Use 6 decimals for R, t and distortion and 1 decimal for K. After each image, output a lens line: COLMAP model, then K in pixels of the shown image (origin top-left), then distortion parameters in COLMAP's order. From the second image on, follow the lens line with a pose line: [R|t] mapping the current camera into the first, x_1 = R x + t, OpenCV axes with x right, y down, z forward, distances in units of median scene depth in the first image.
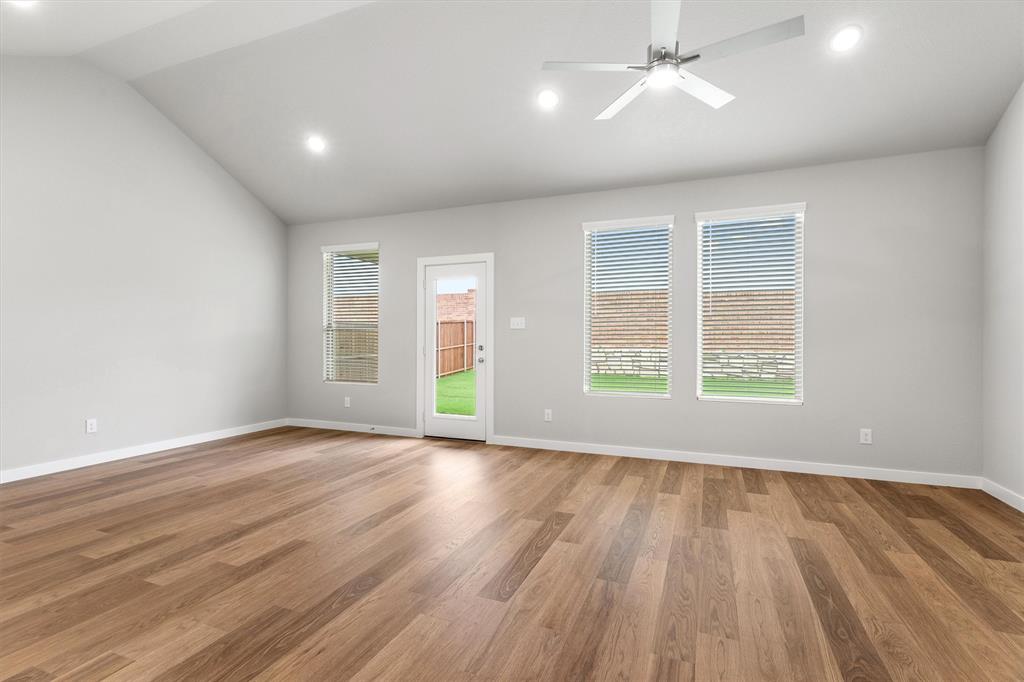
lens RADIAL K [[487.8, 0, 503.8], [0, 487.8, 338.6], [0, 0, 1]] dist [0.006935, -0.004258]
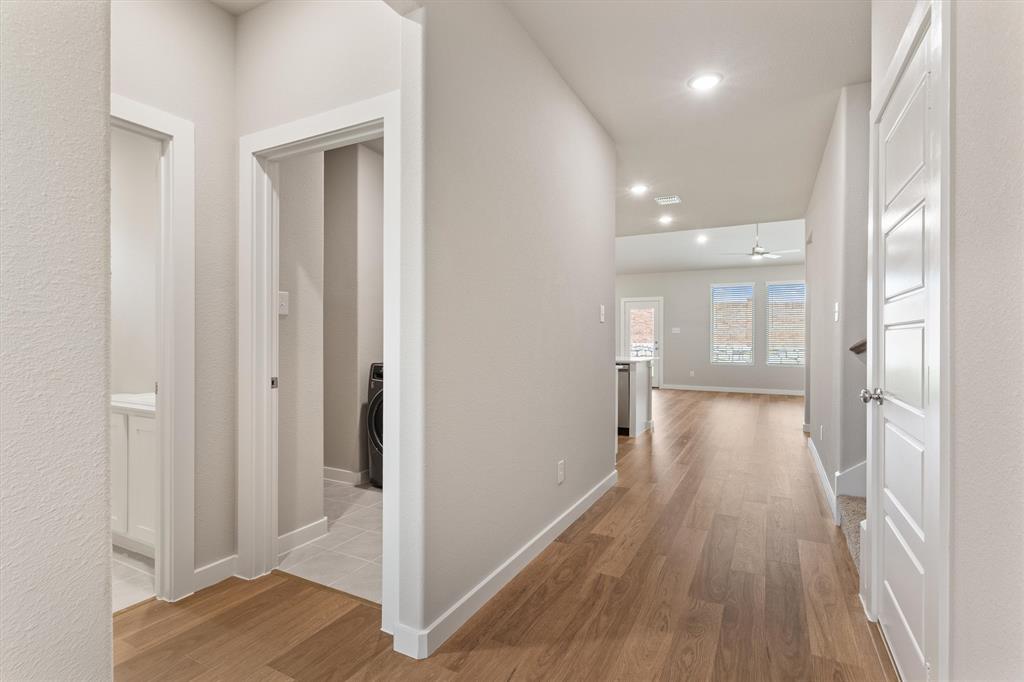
lens RADIAL K [[487.8, 0, 507.8], [0, 487.8, 343.5], [0, 0, 1]] dist [0.006935, -0.004258]
pose [[0.995690, 0.001627, -0.092733, -0.858568], [-0.000426, 0.999916, 0.012969, -0.006139], [0.092746, -0.012873, 0.995607, -1.997236]]
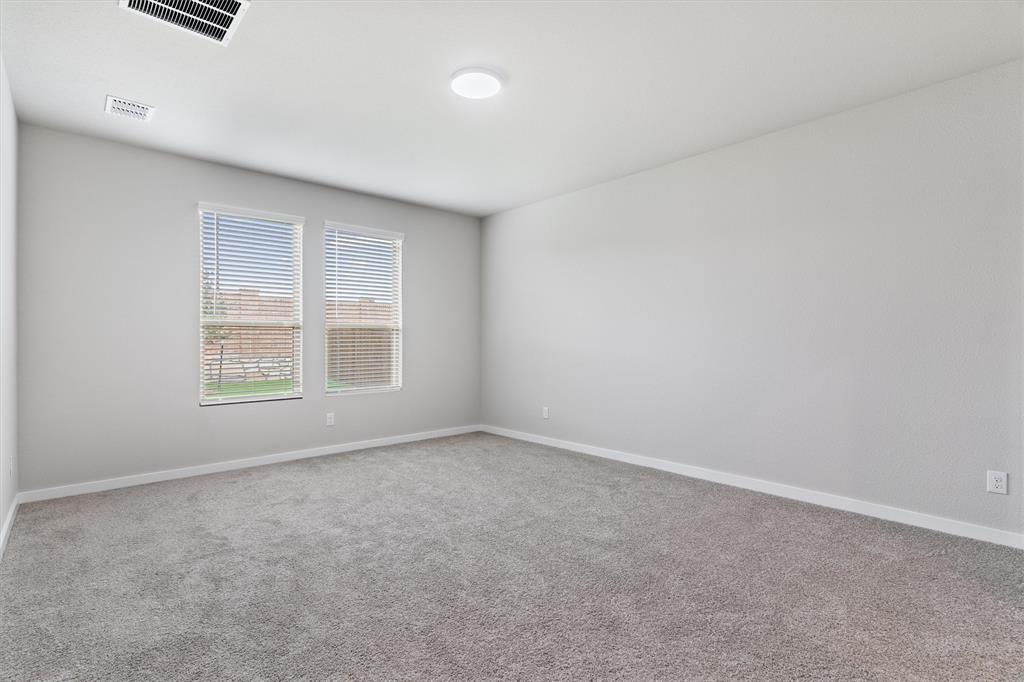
lens RADIAL K [[494.6, 0, 507.9], [0, 494.6, 338.9], [0, 0, 1]] dist [0.004777, 0.001046]
pose [[0.444772, 0.003424, 0.895637, -1.053287], [-0.004396, 0.999989, -0.001640, 0.000401], [-0.895633, -0.003208, 0.444782, 0.424263]]
